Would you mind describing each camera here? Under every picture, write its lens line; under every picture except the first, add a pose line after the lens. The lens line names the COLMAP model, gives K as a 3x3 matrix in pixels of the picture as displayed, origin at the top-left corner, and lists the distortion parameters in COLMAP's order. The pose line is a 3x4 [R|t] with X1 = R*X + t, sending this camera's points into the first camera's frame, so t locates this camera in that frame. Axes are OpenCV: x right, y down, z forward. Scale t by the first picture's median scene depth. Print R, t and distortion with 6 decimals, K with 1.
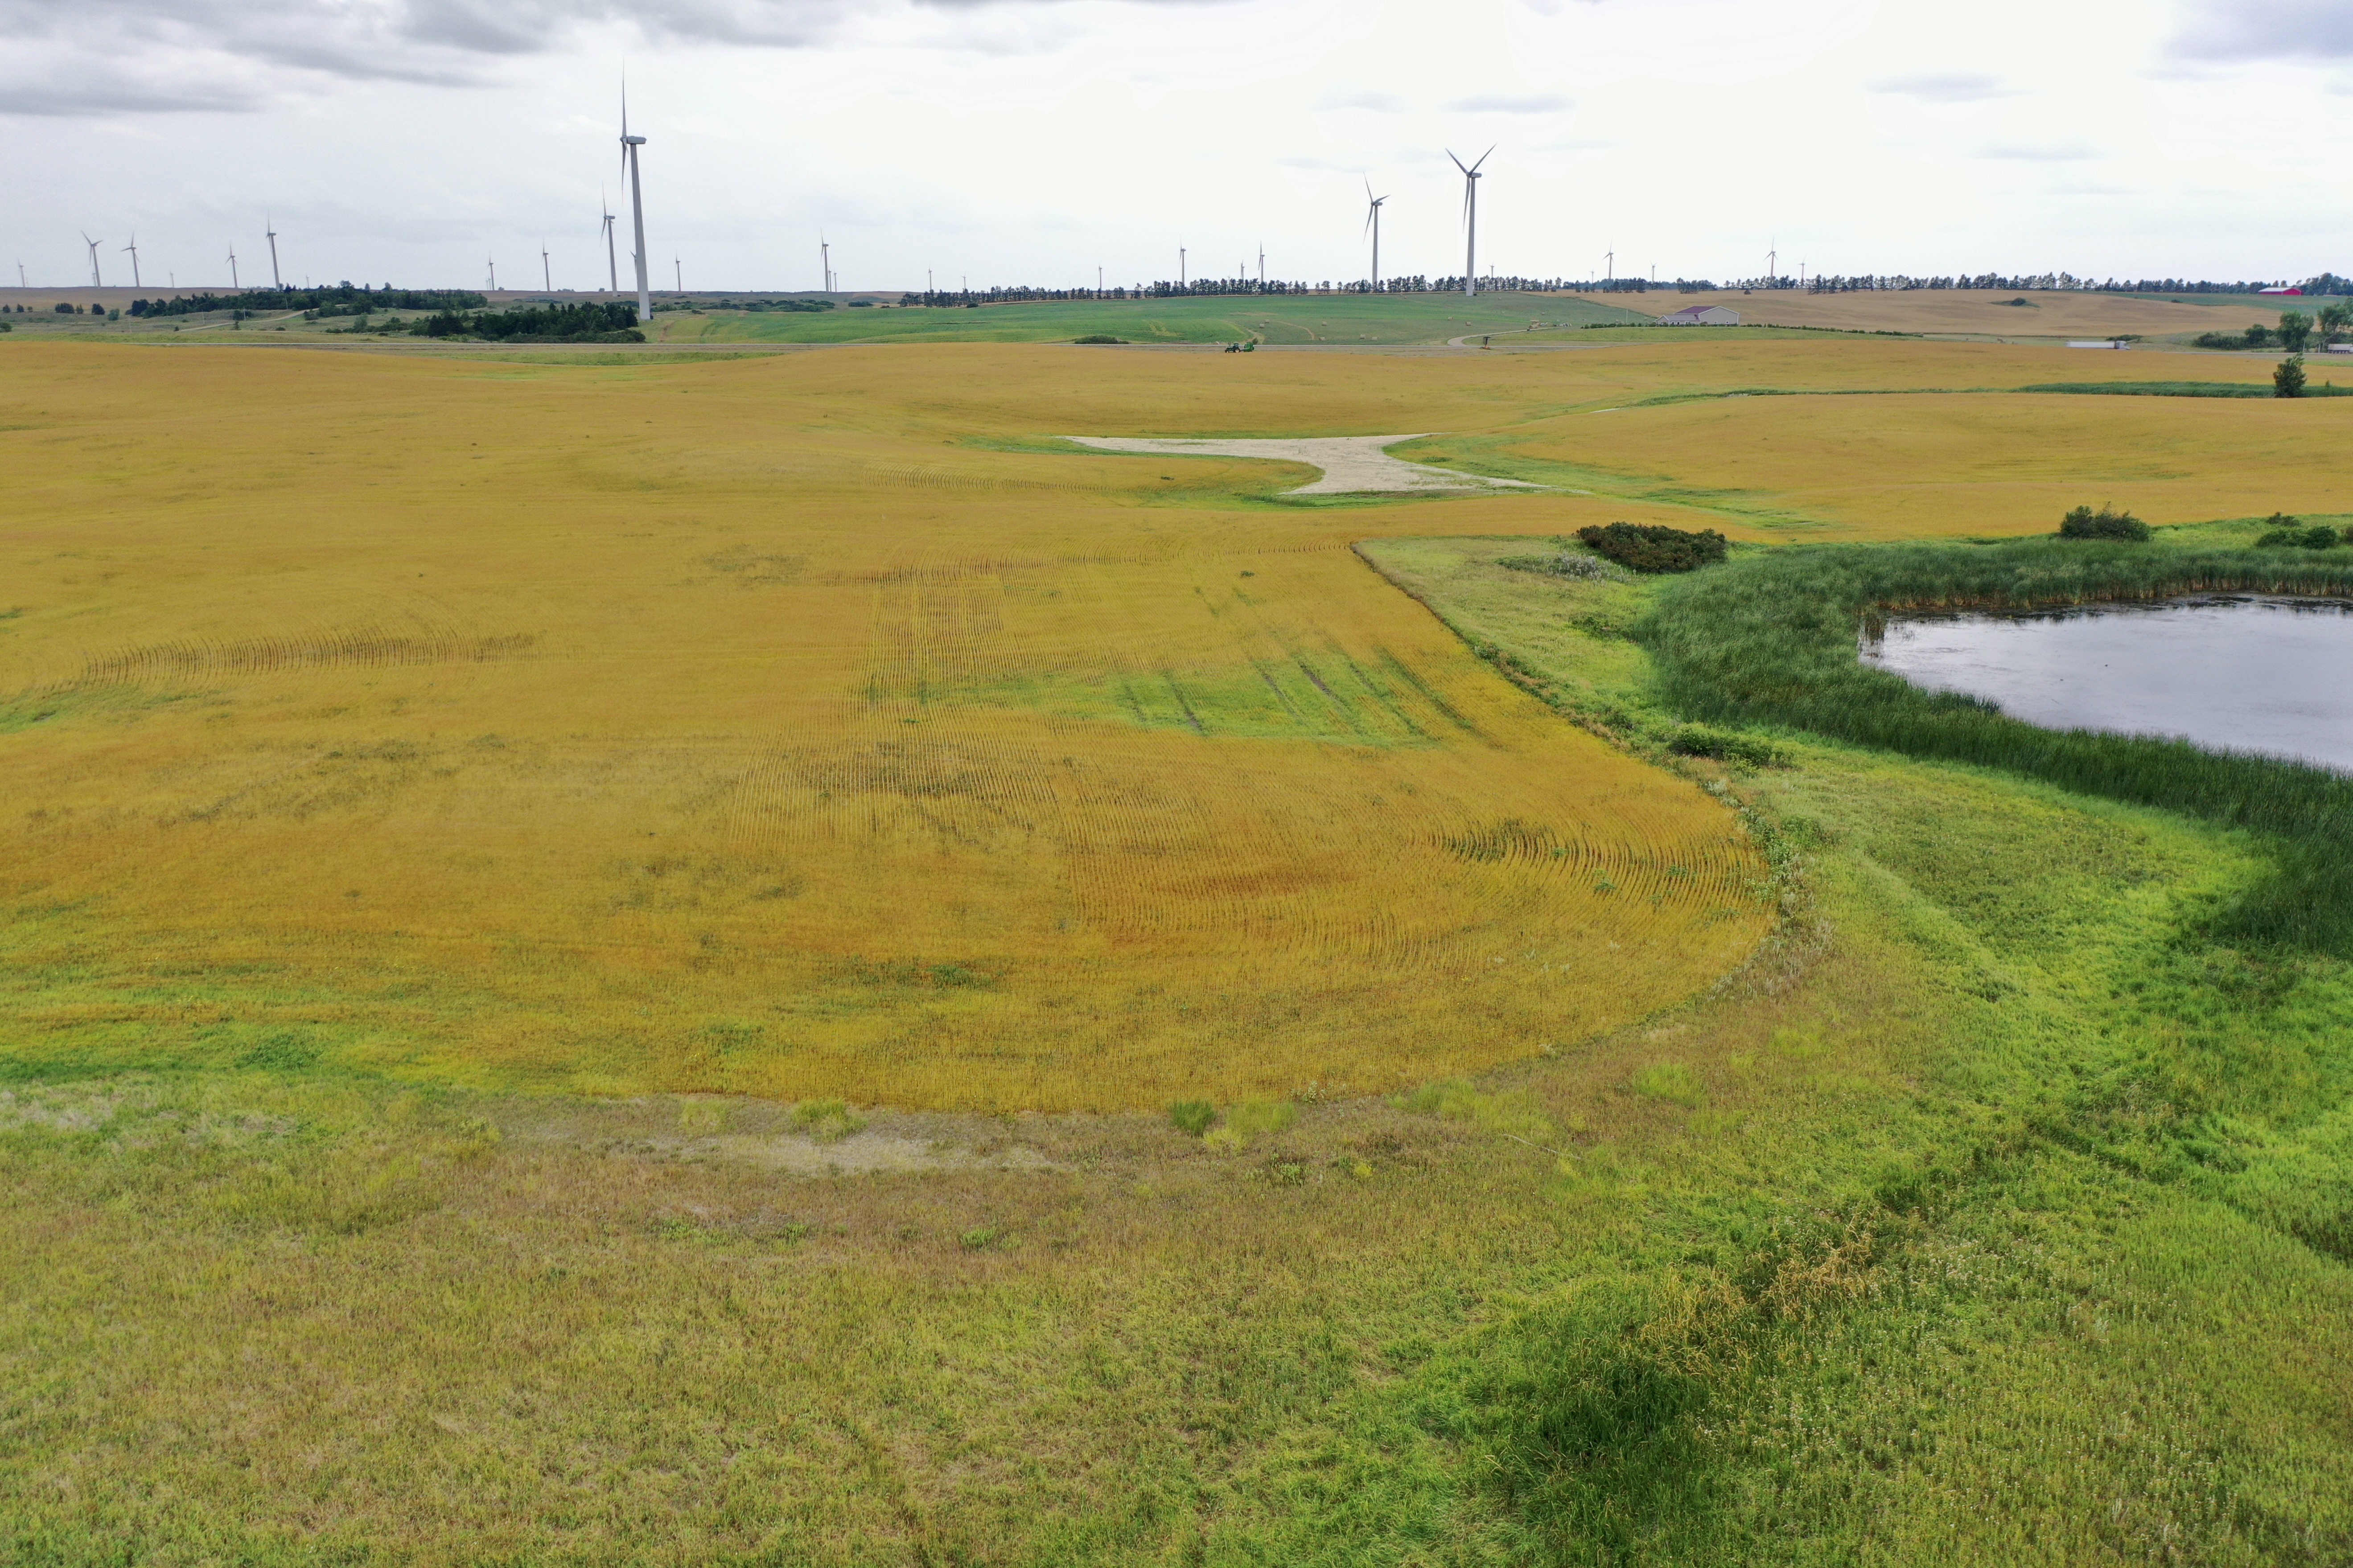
lens RADIAL K [[1919.9, 0, 1176.5], [0, 1919.9, 784.0], [0, 0, 1]] dist [0.010164, 0.007537]
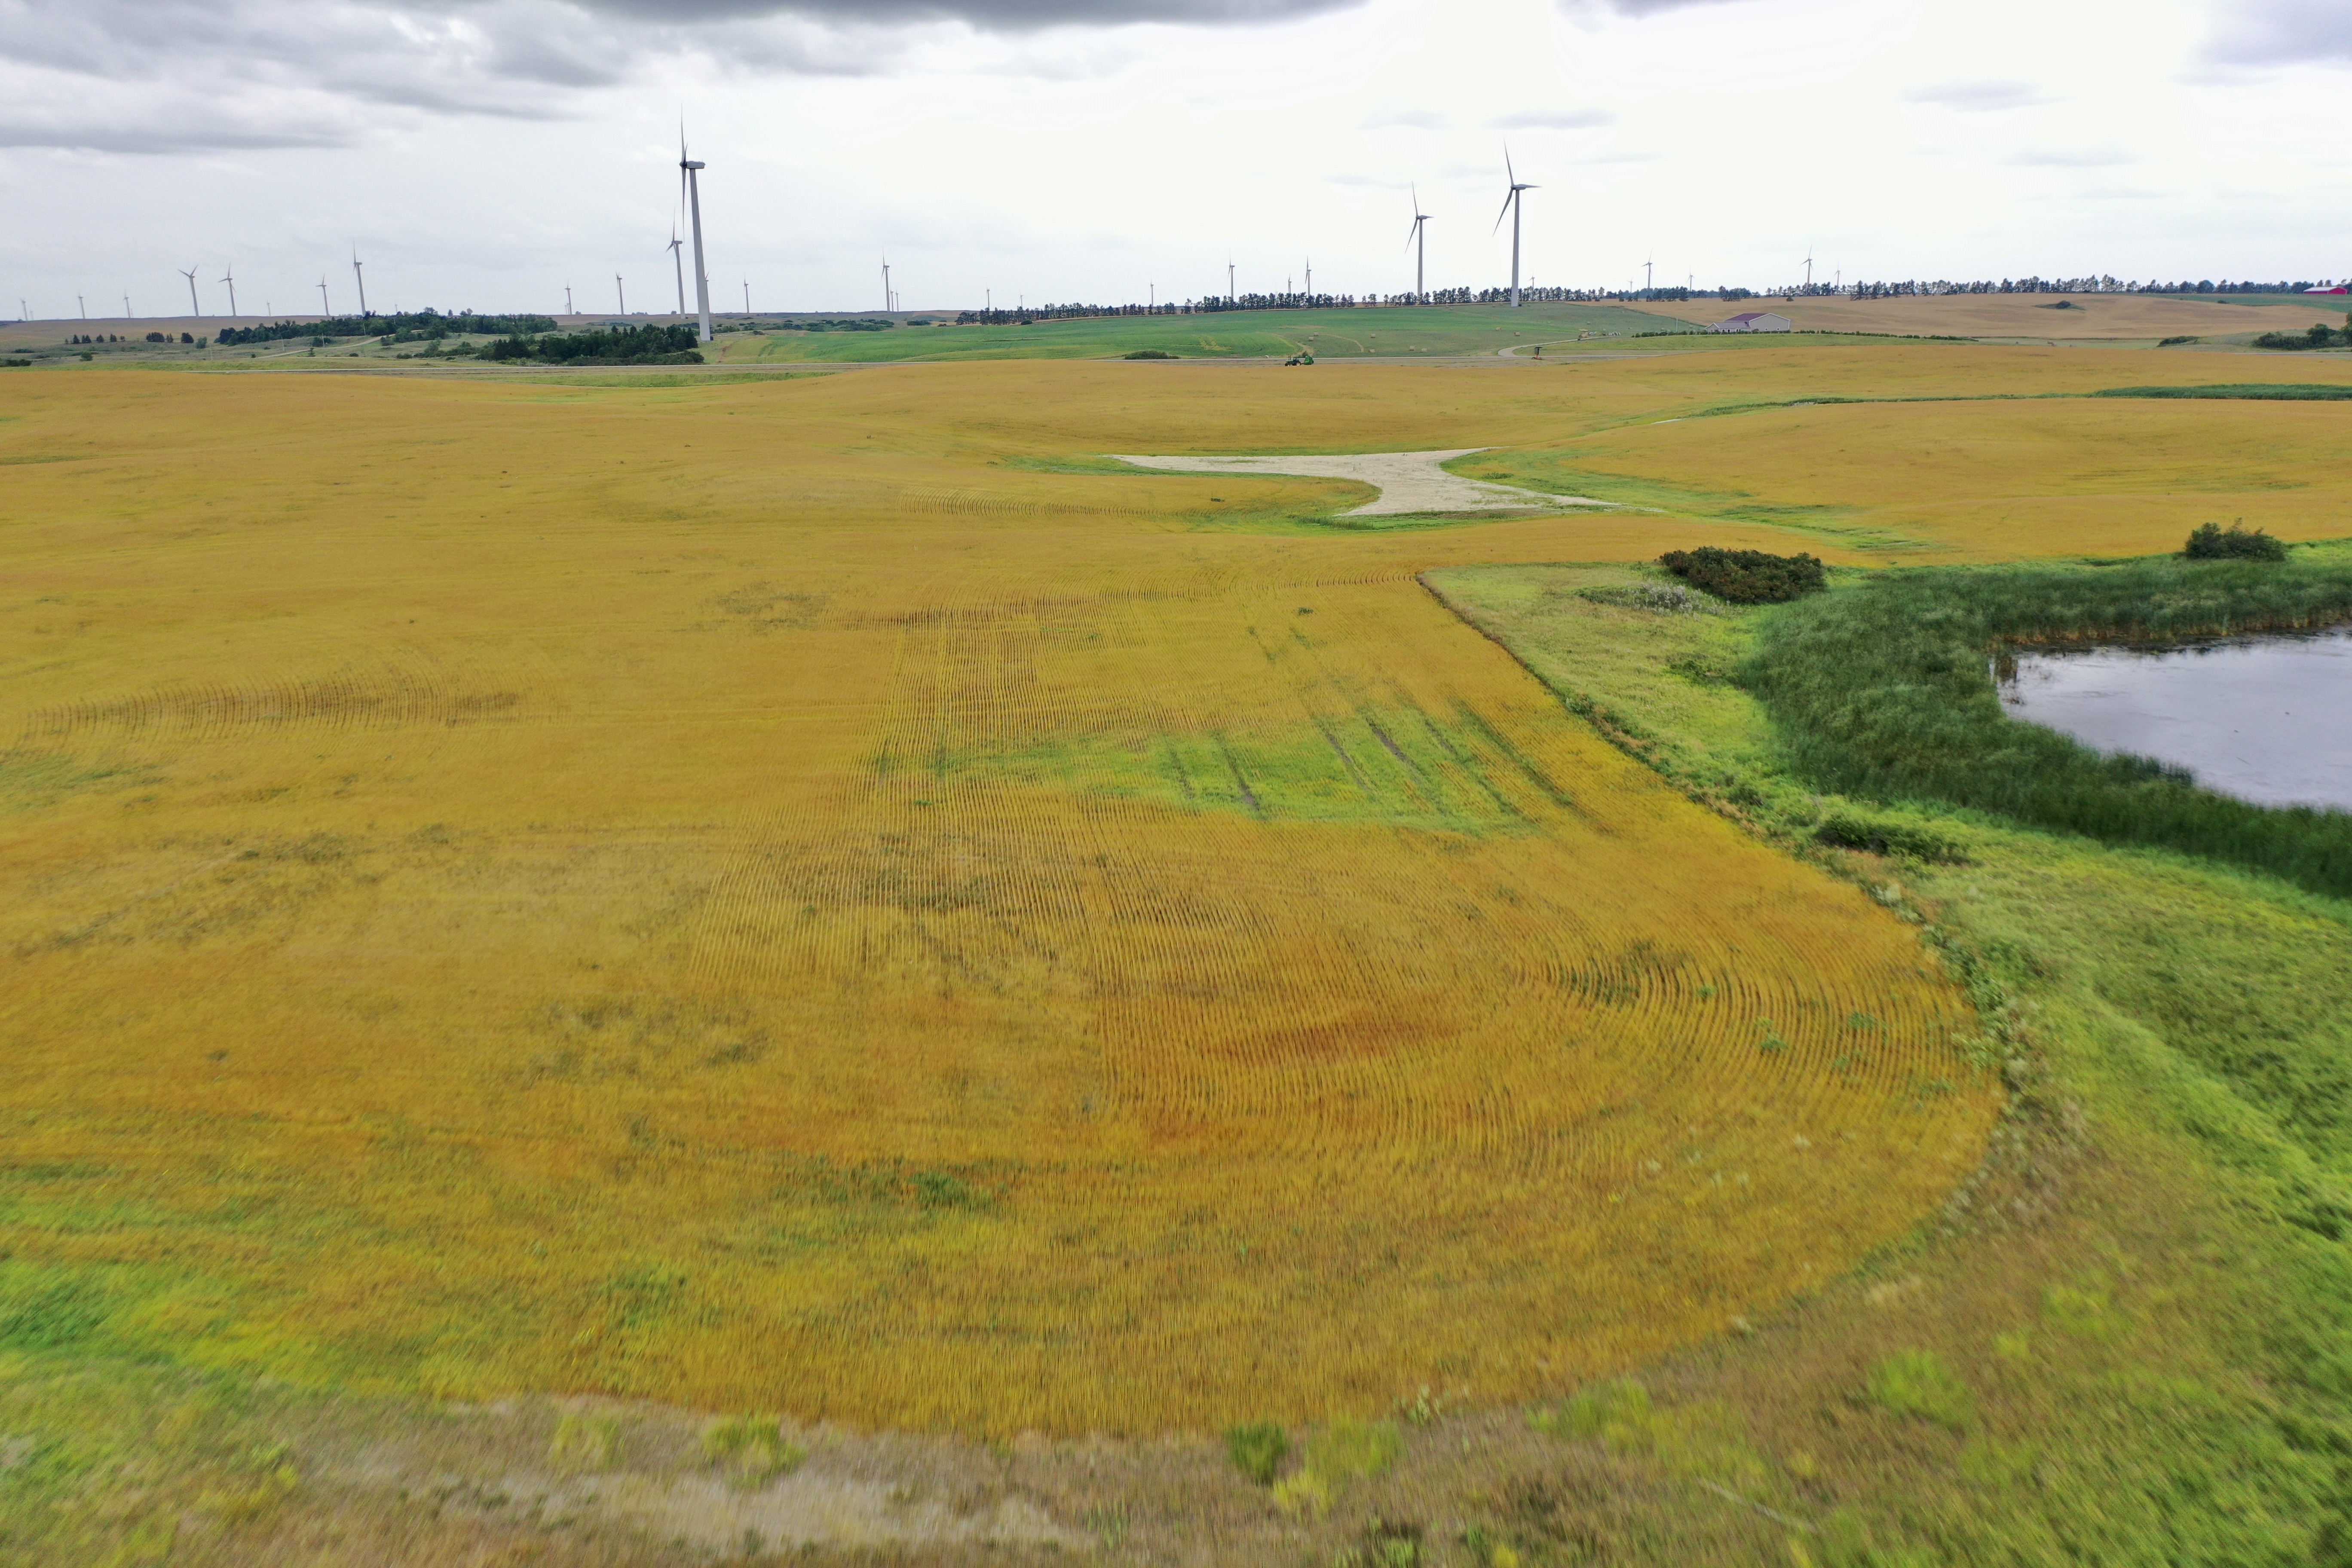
lens RADIAL K [[1919.3, 0, 1176.0], [0, 1919.3, 784.0], [0, 0, 1]] dist [0.010164, 0.007537]
pose [[0.999597, -0.006756, -0.027588, -0.000343], [0.006557, 0.999952, -0.007288, -0.041236], [0.027636, 0.007104, 0.999593, 0.166972]]
